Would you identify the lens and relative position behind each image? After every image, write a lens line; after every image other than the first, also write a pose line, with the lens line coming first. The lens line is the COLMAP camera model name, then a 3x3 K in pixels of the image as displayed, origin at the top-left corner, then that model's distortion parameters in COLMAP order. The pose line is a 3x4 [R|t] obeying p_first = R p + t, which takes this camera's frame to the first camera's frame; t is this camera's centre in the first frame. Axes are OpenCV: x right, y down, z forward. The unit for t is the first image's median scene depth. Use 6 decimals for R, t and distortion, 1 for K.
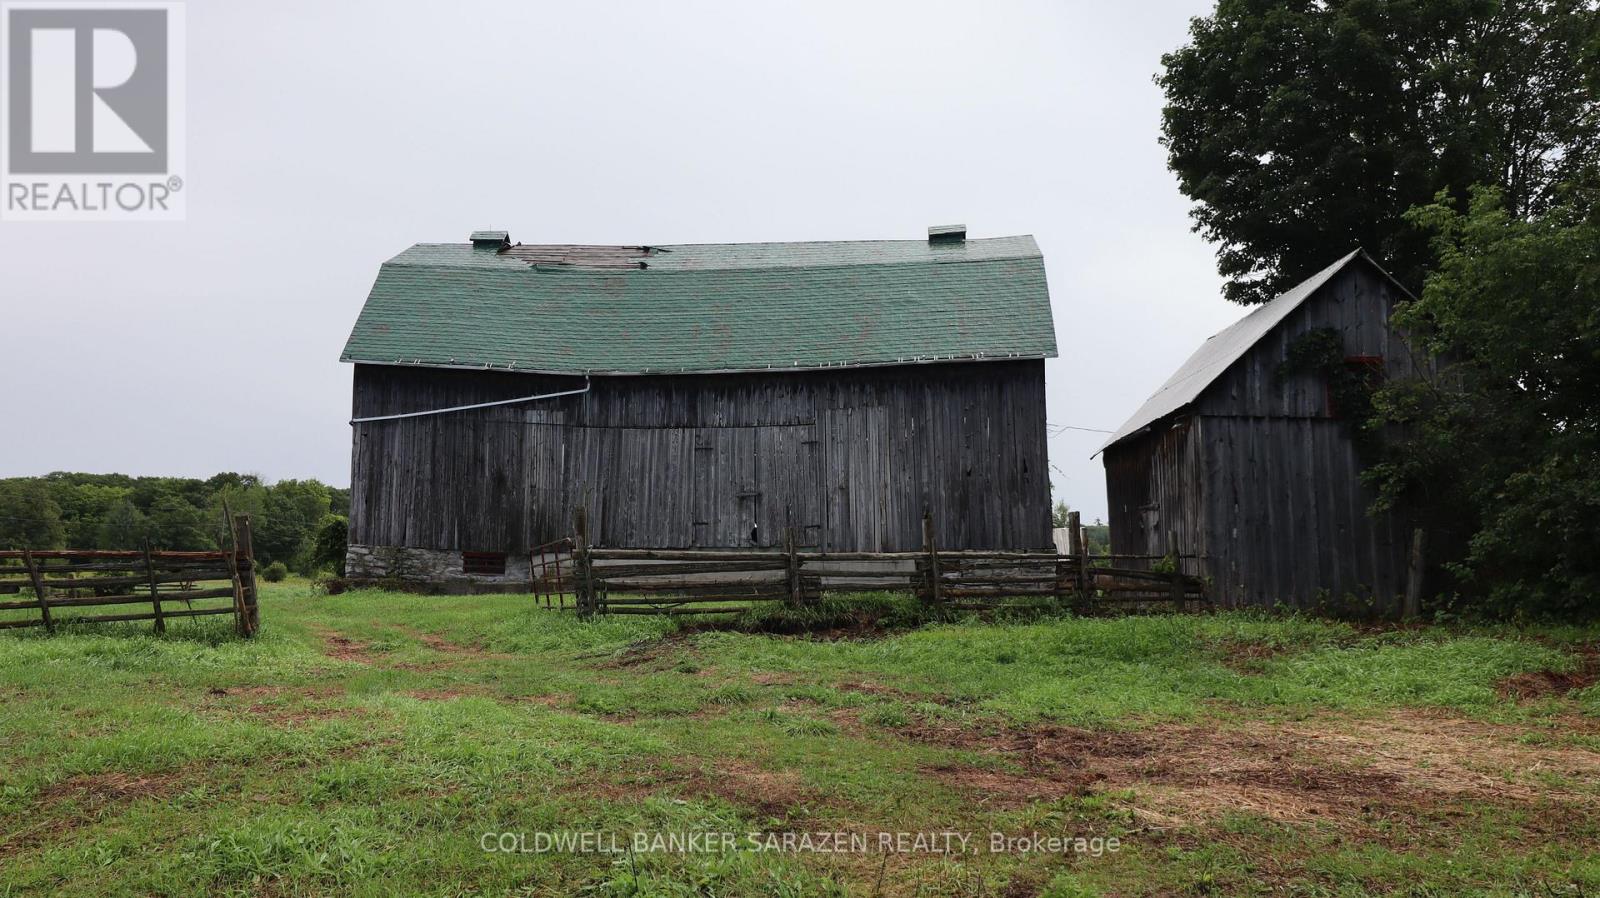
lens RADIAL K [[1244.9, 0, 800.0], [0, 1244.9, 449.0], [0, 0, 1]] dist [0.002277, 0.000735]
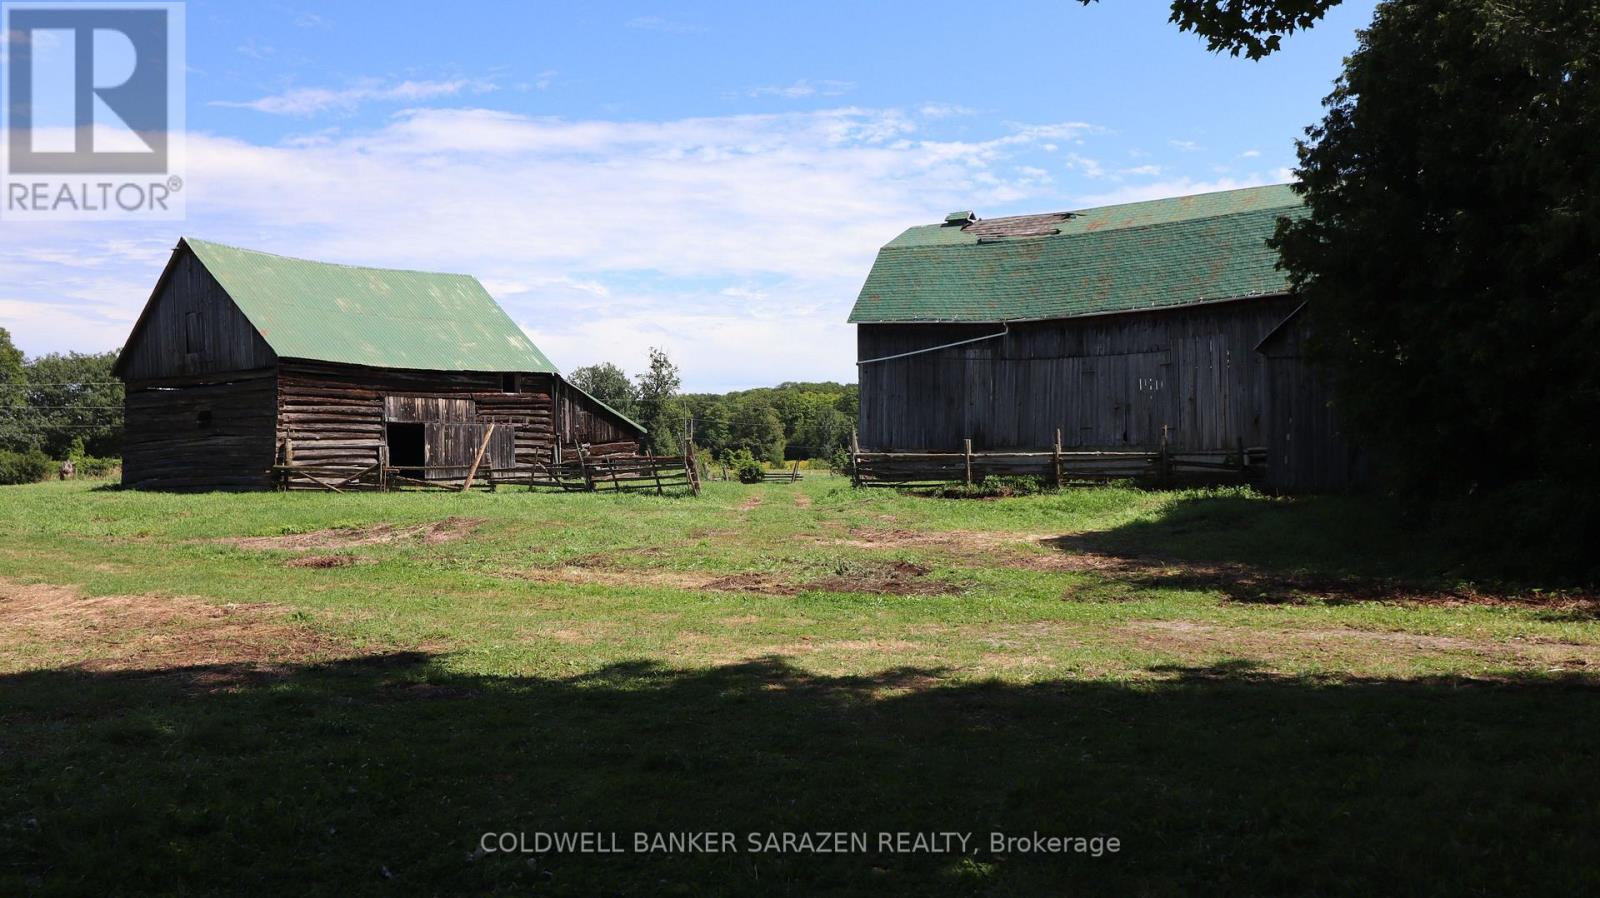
lens RADIAL K [[1244.9, 0, 800.0], [0, 1244.9, 449.0], [0, 0, 1]] dist [0.002277, 0.000735]
pose [[0.859021, -0.009714, -0.511849, 0.339396], [0.053887, 0.995981, 0.071535, -0.030589], [0.509097, -0.089032, 0.856092, -0.308016]]
